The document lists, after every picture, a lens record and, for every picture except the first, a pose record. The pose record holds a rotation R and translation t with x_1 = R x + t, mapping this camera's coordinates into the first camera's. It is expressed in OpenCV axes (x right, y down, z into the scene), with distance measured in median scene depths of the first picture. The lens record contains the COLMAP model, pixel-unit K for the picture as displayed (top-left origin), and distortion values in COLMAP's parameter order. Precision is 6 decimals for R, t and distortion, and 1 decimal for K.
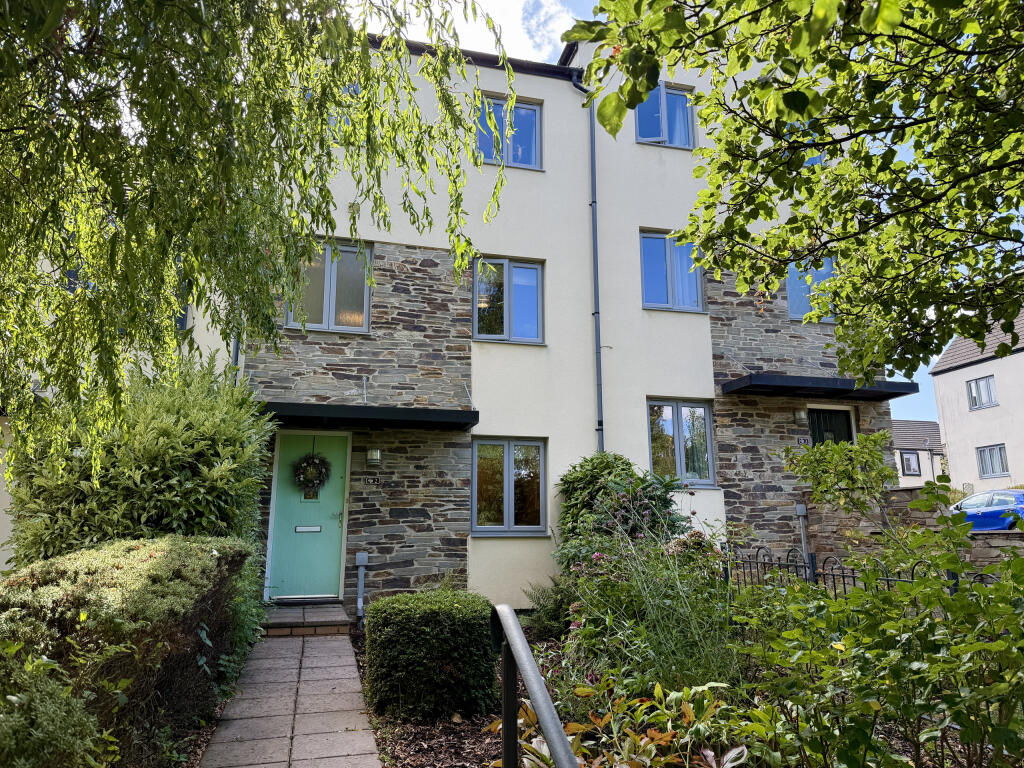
lens RADIAL K [[726.4, 0, 512.0], [0, 726.4, 384.0], [0, 0, 1]] dist [0.002089, 0.000741]
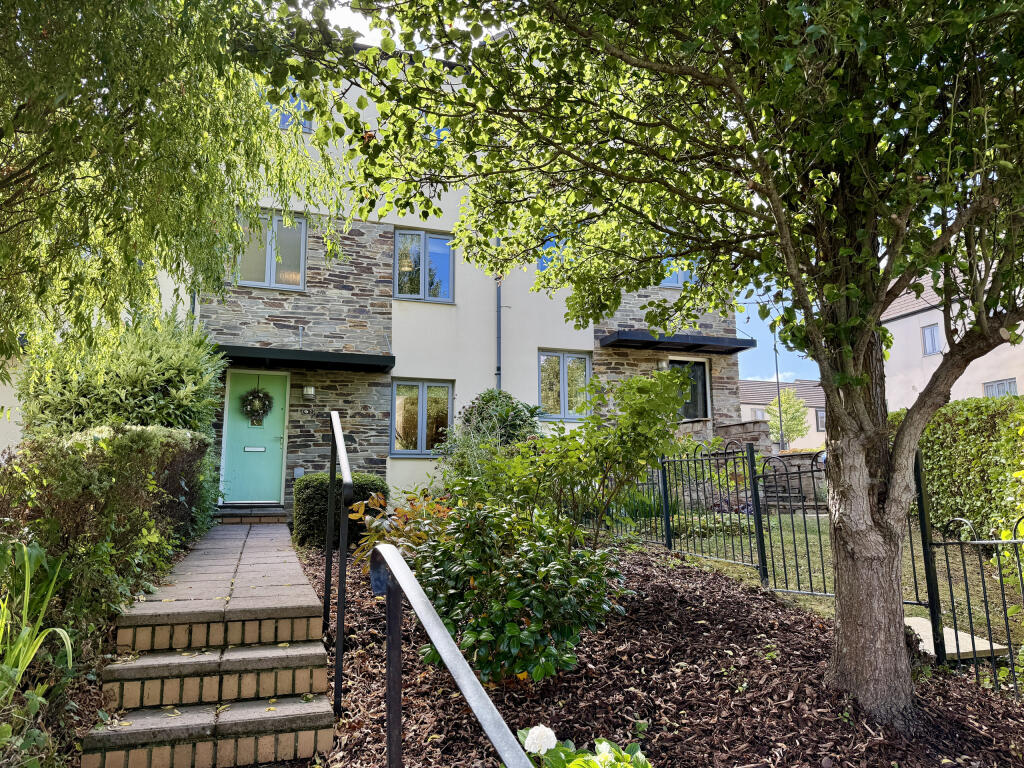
lens RADIAL K [[693.8, 0, 514.3], [0, 693.8, 395.7], [0, 0, 1]] dist [-0.002489, -0.003875]
pose [[0.996635, 0.009590, 0.081409, 0.061276], [-0.015855, 0.996931, 0.076669, 0.010485], [-0.080423, -0.077701, 0.993728, -0.196330]]
